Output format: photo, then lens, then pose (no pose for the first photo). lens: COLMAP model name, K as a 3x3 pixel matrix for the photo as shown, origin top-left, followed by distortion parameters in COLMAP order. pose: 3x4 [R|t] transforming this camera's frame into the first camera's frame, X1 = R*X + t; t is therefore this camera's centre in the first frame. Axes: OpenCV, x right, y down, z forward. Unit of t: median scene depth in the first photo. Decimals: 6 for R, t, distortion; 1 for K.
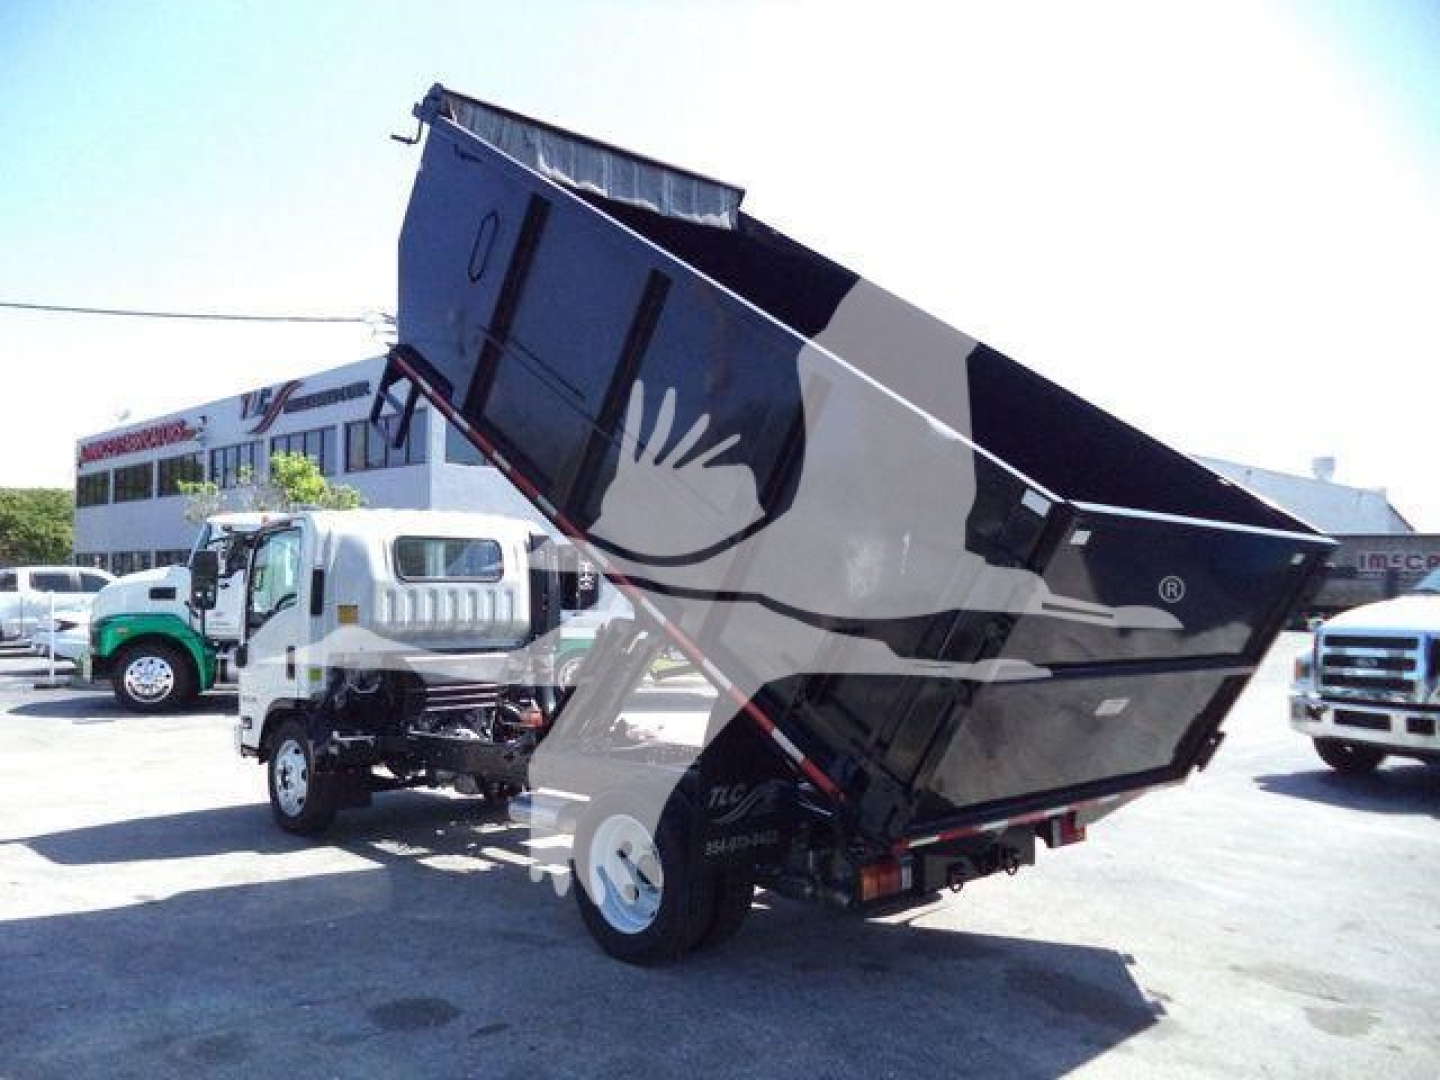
lens RADIAL K [[1162.1, 0, 720.0], [0, 1162.1, 540.0], [0, 0, 1]] dist [-0.013713, -0.015035]
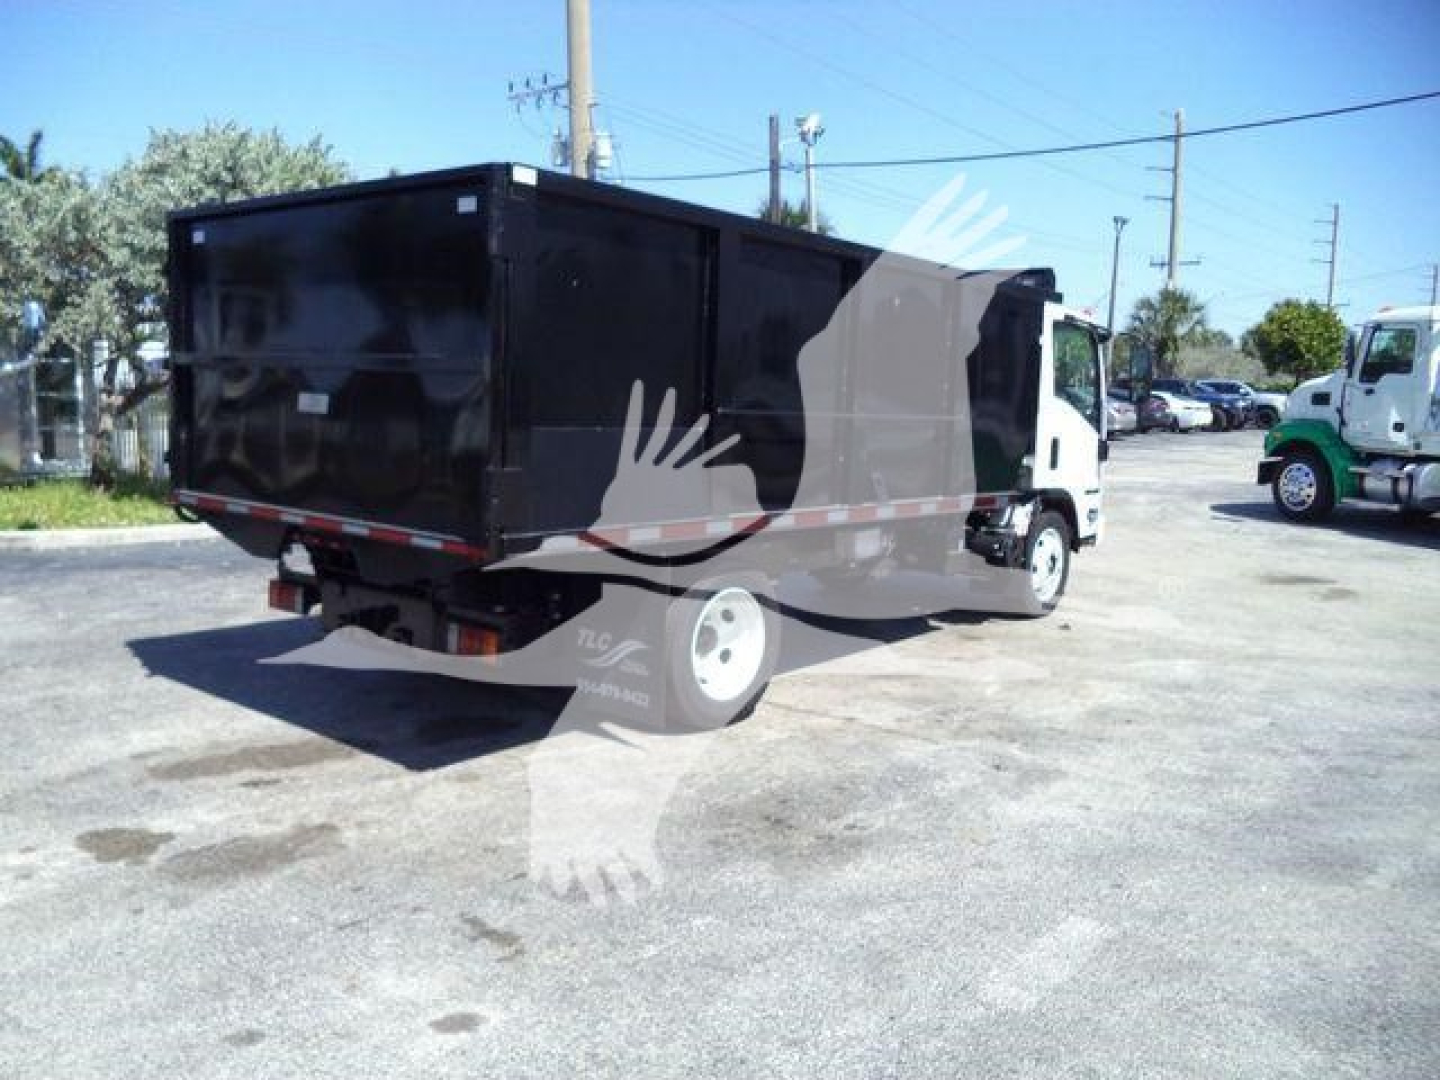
lens RADIAL K [[1172.3, 0, 720.0], [0, 1172.3, 540.0], [0, 0, 1]] dist [-0.021132, -0.008600]
pose [[0.121089, 0.126668, -0.984527, 0.421218], [0.023953, 0.991163, 0.130468, 0.024704], [0.992353, -0.039380, 0.116985, 0.397778]]
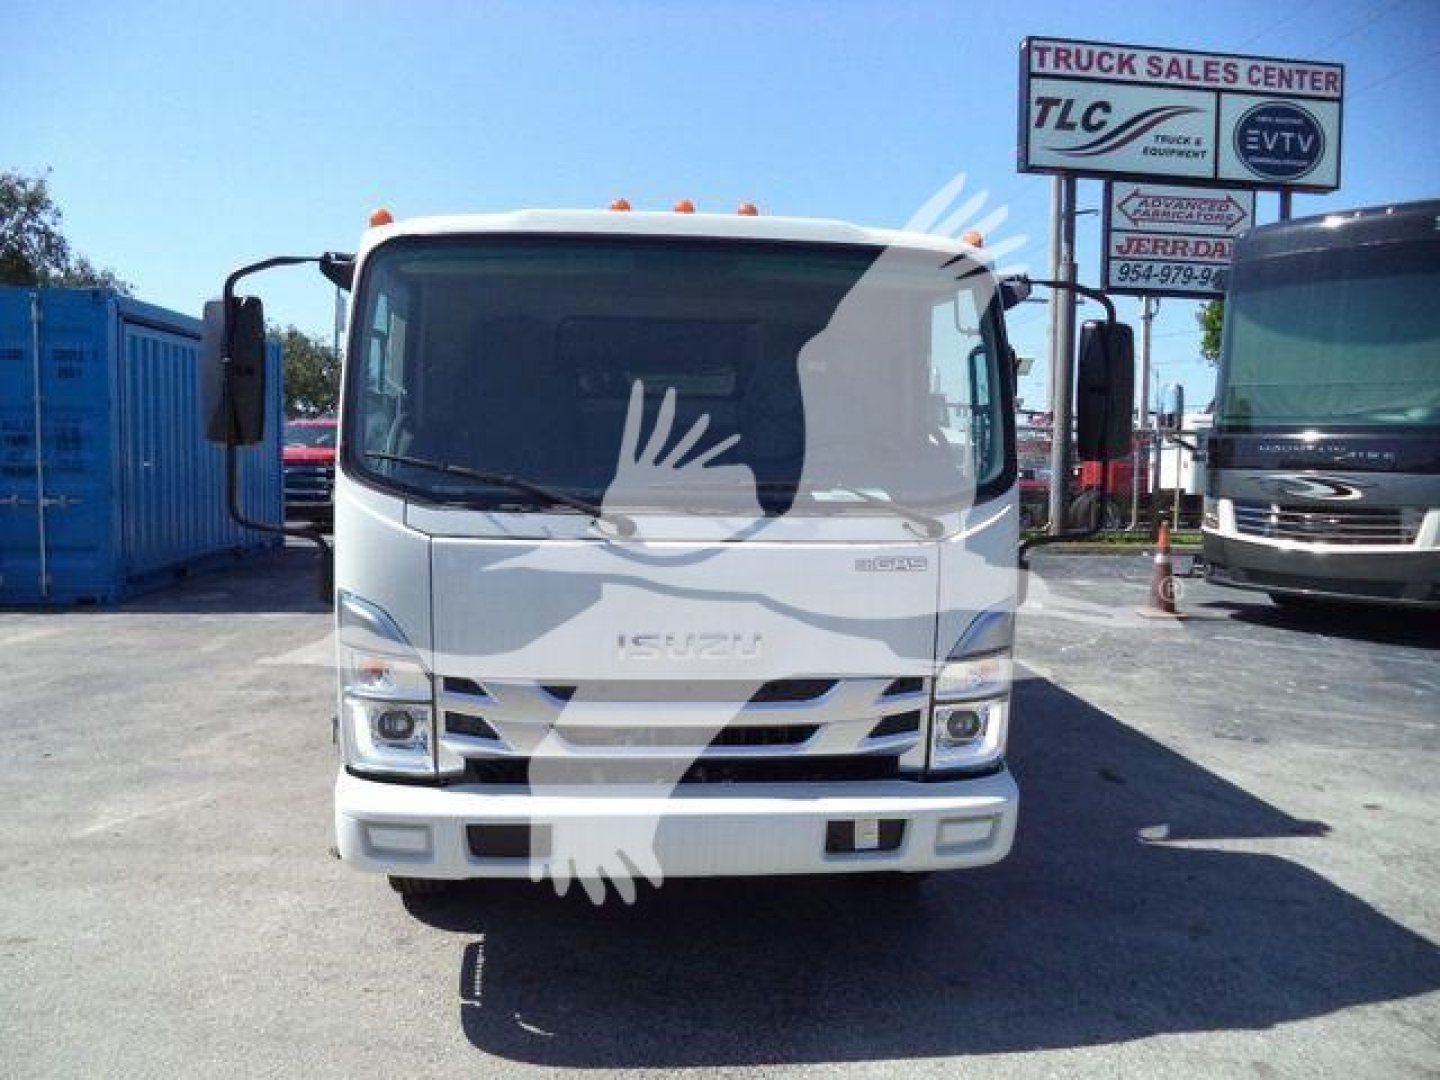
lens RADIAL K [[1173.0, 0, 748.8], [0, 1173.0, 503.5], [0, 0, 1]] dist [0.007740, 0.001403]
pose [[-0.804060, -0.052366, 0.592238, -0.339189], [-0.052859, 0.998465, 0.016520, 0.040999], [-0.592194, -0.018022, -0.805594, 0.792492]]
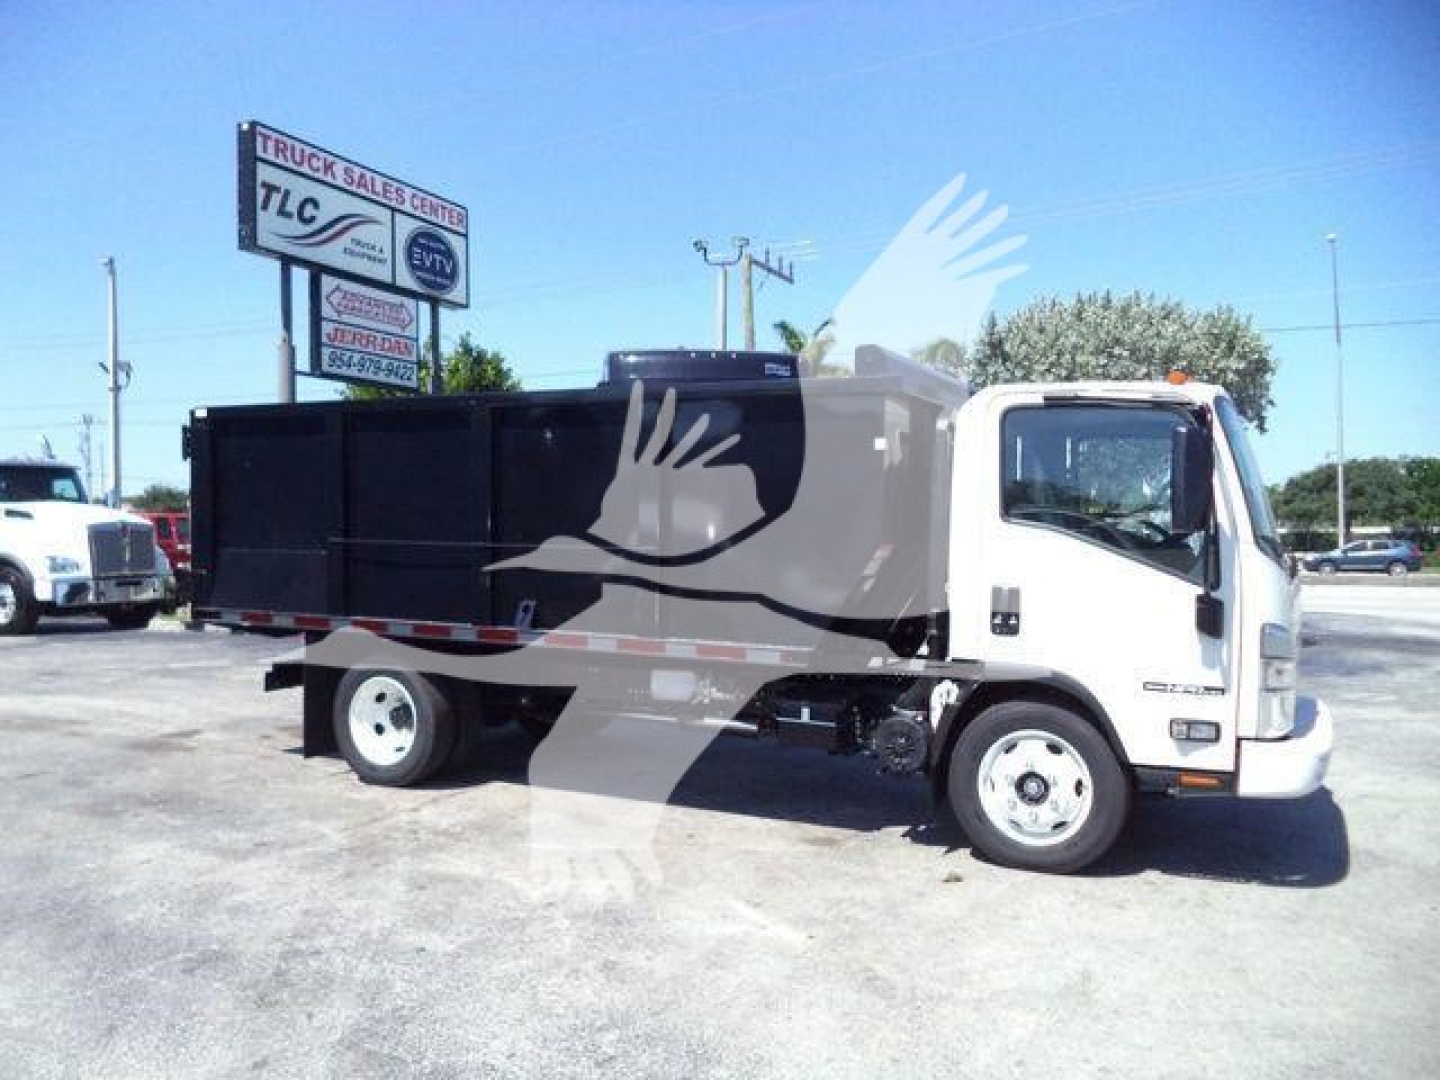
lens RADIAL K [[1161.3, 0, 719.7], [0, 1161.3, 499.3], [0, 0, 1]] dist [-0.020957, -0.003511]
pose [[-0.943537, -0.010731, -0.331093, 0.096880], [0.012659, 0.997577, -0.068409, 0.049405], [0.331025, -0.068737, -0.941115, 0.923908]]
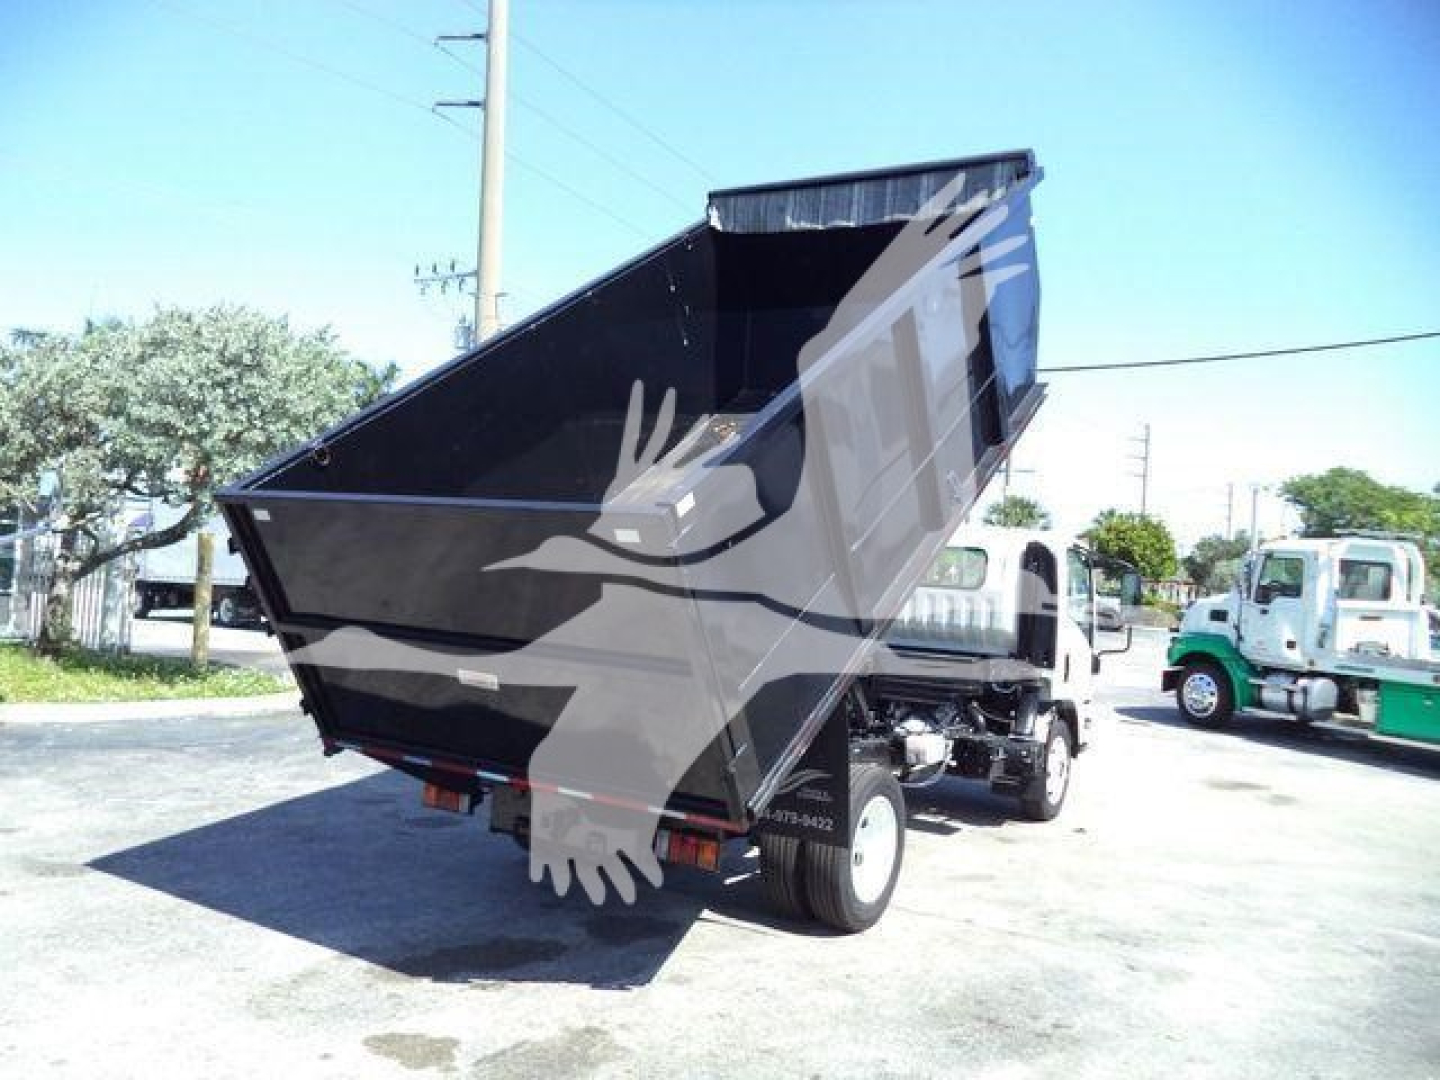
lens RADIAL K [[1166.5, 0, 720.0], [0, 1166.5, 540.0], [0, 0, 1]] dist [-0.003415, -0.001293]
pose [[0.255950, -0.013711, -0.966593, 0.434772], [-0.024534, 0.999485, -0.020674, 0.010563], [0.966379, 0.029006, 0.255482, 0.291177]]
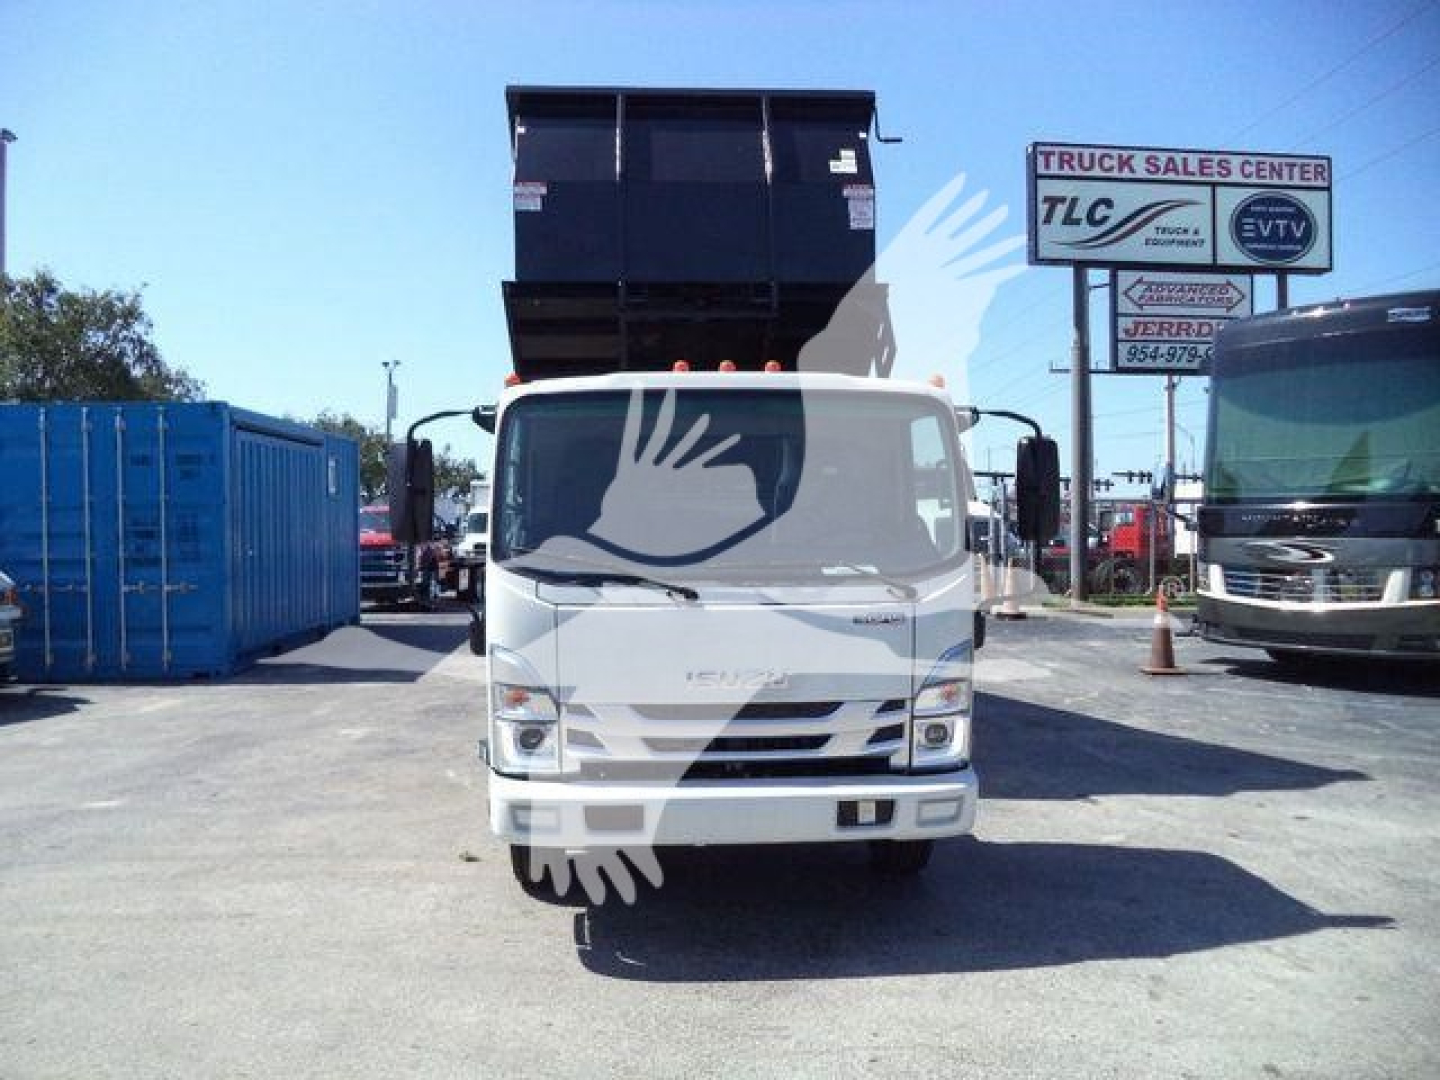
lens RADIAL K [[1173.5, 0, 744.0], [0, 1173.5, 497.5], [0, 0, 1]] dist [0.008679, 0.002153]
pose [[-0.781194, 0.005849, 0.624261, -0.395484], [-0.031724, 0.998292, -0.049052, 0.039023], [-0.623482, -0.058123, -0.779674, 0.863622]]
